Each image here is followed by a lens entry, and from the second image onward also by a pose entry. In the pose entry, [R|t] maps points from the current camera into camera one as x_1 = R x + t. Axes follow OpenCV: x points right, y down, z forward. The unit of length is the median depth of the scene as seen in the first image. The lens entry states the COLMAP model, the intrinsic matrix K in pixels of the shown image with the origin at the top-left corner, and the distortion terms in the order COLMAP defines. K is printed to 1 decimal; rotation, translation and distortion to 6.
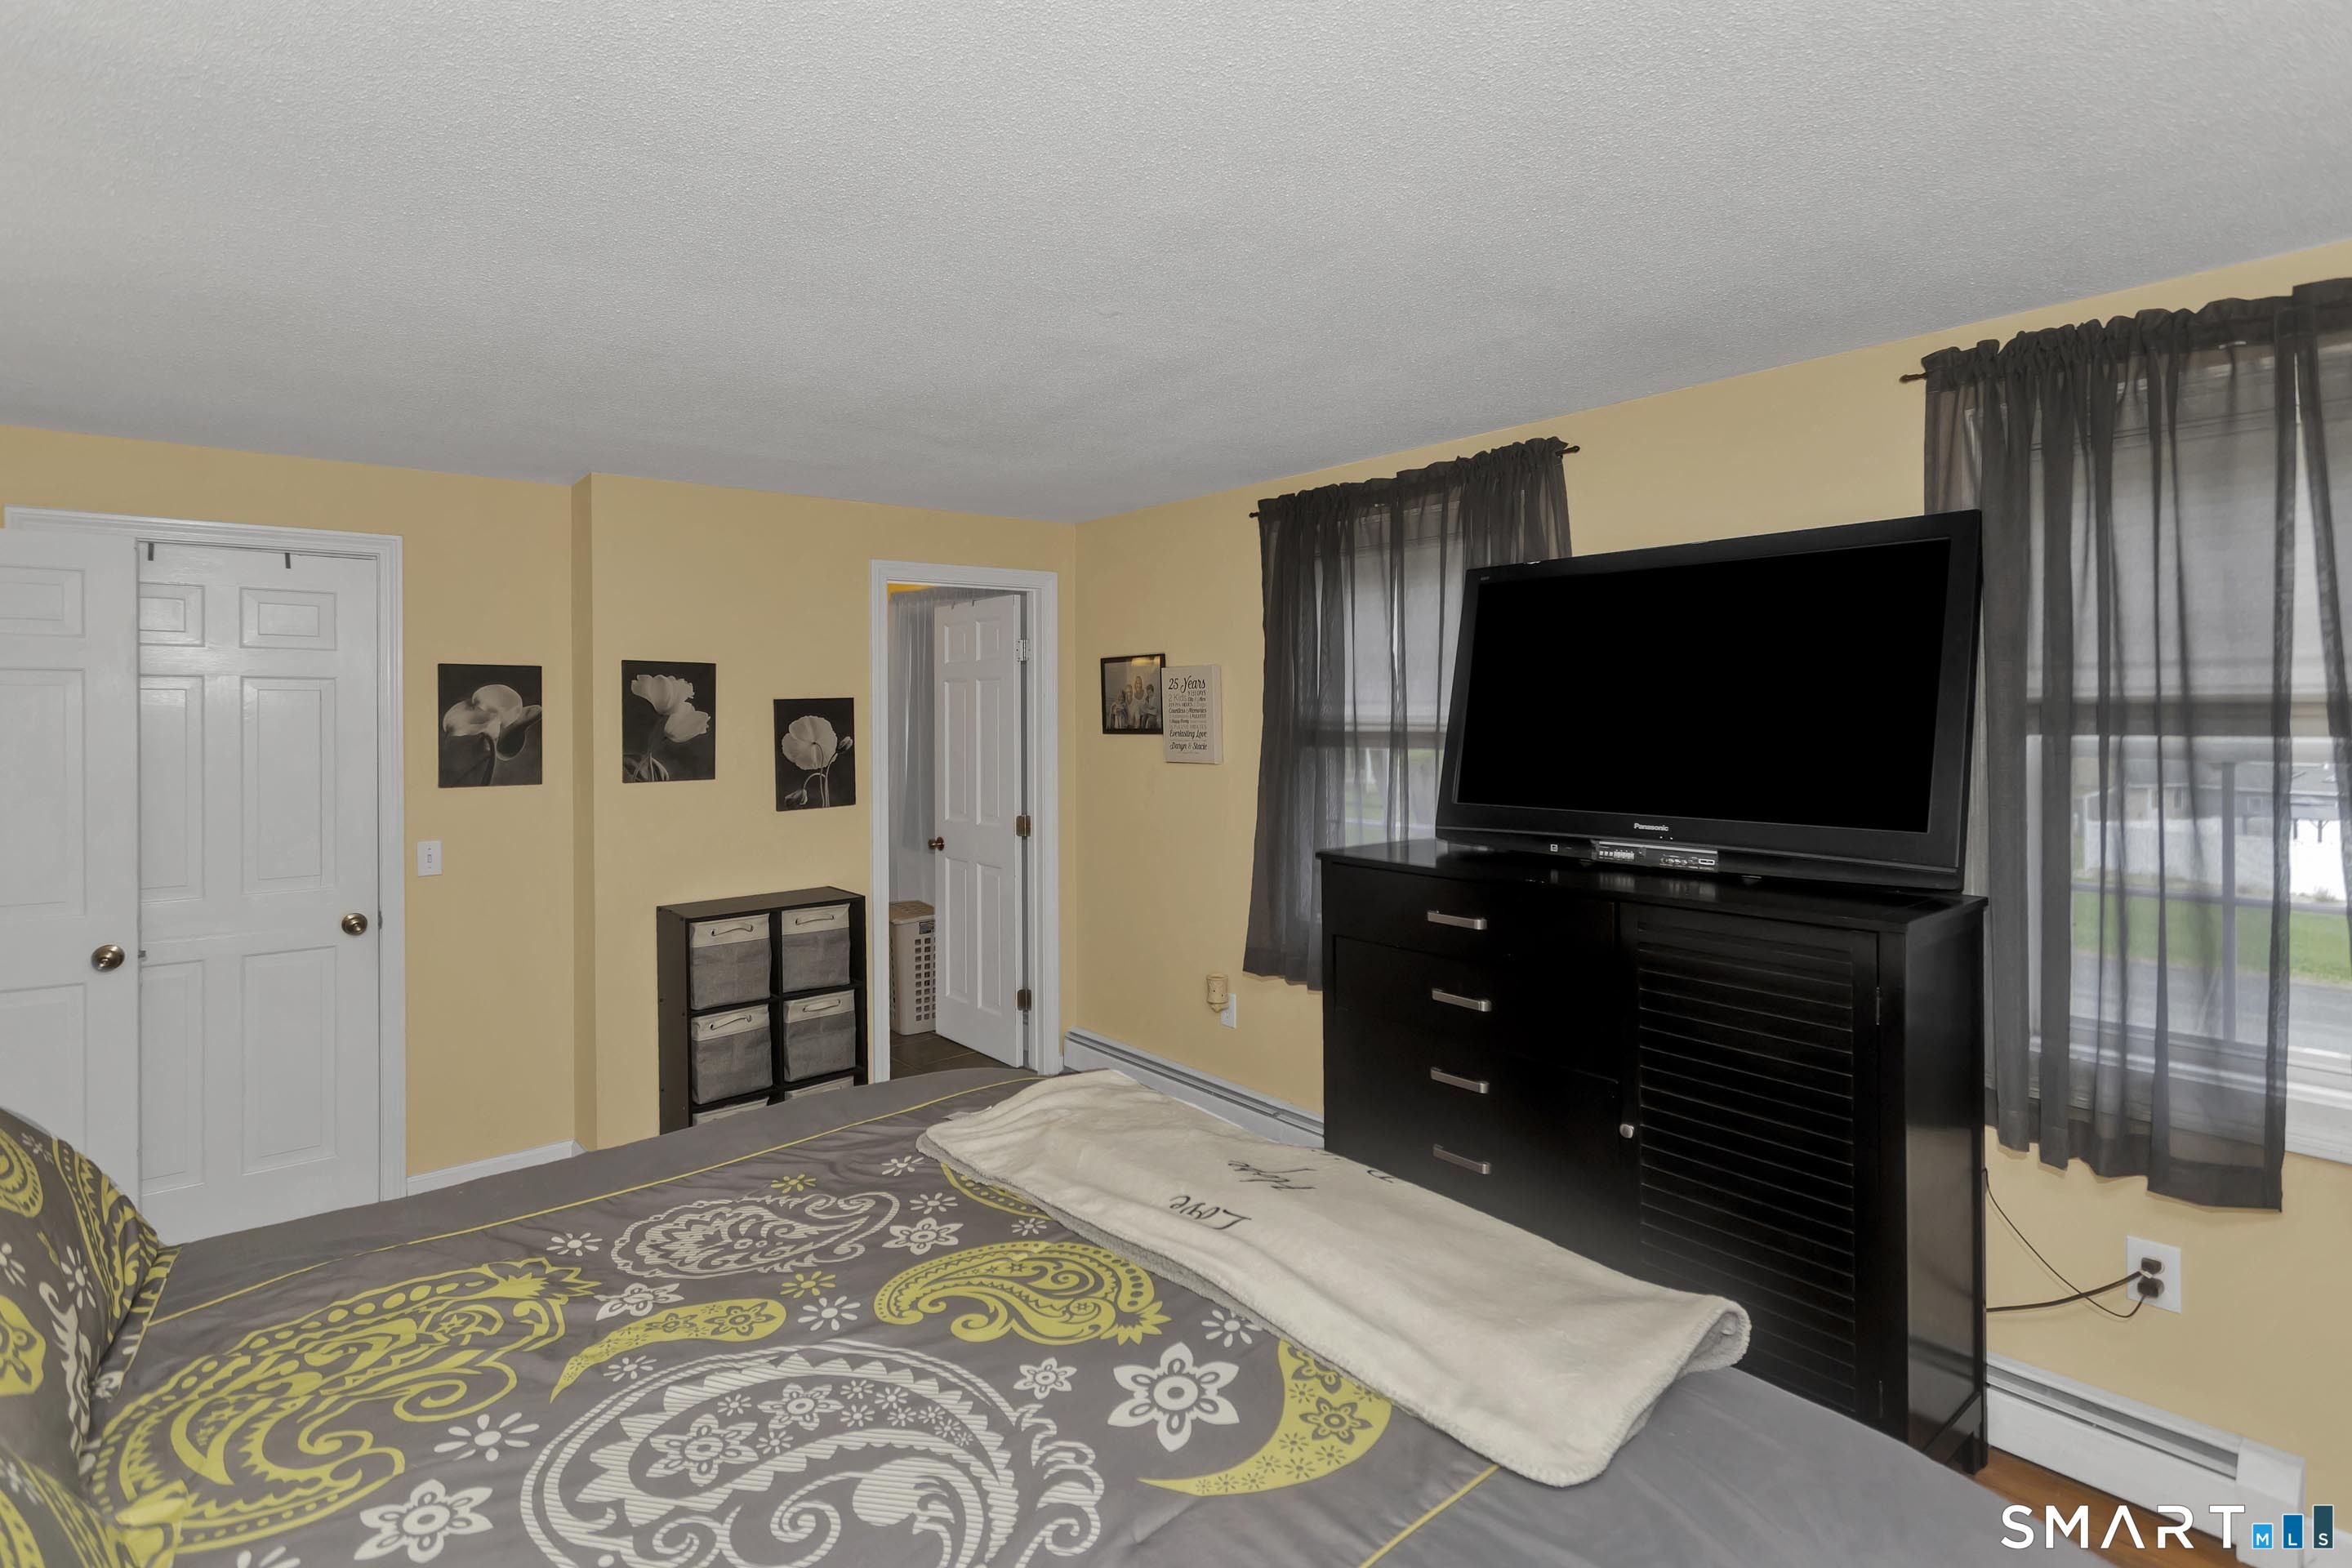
lens RADIAL K [[1158.7, 0, 1155.2], [0, 1158.7, 737.9], [0, 0, 1]] dist [-0.001309, 0.000980]
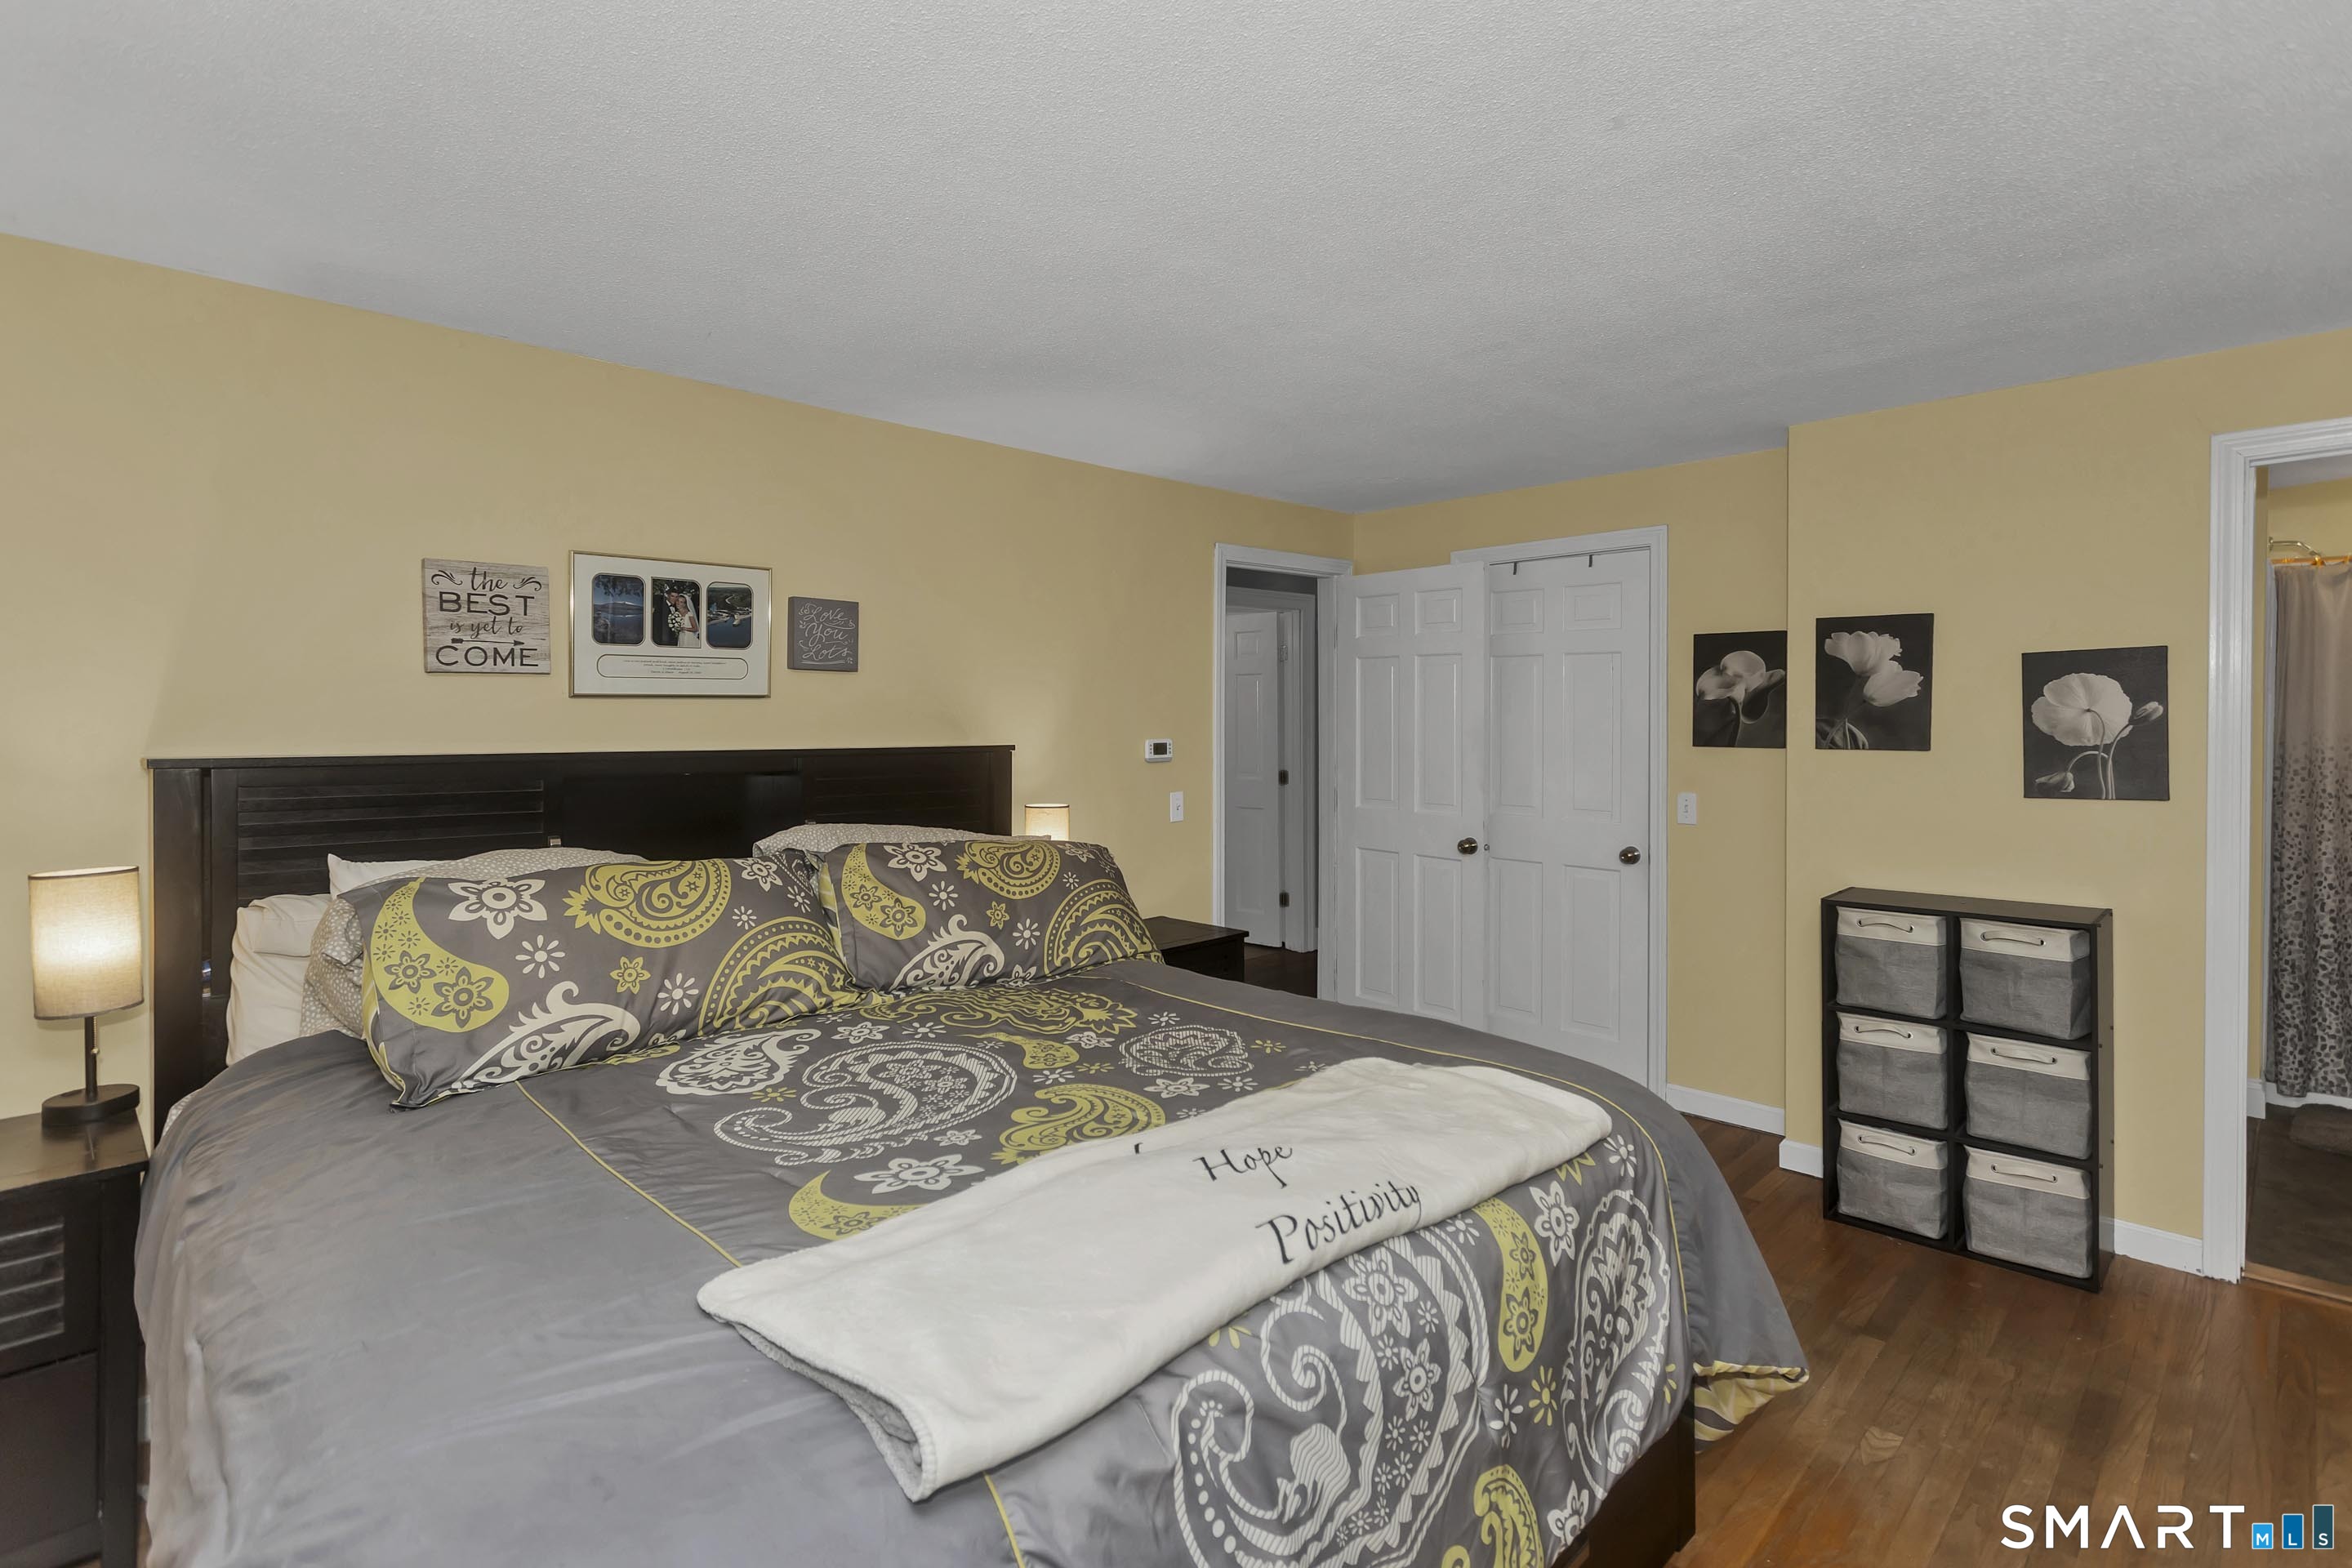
lens RADIAL K [[1158.7, 0, 1155.2], [0, 1158.7, 737.9], [0, 0, 1]] dist [-0.001309, 0.000980]
pose [[0.058777, 0.027079, -0.997904, 0.458832], [-0.018376, 0.999492, 0.026040, 0.015484], [0.998102, 0.016806, 0.059245, 0.414294]]
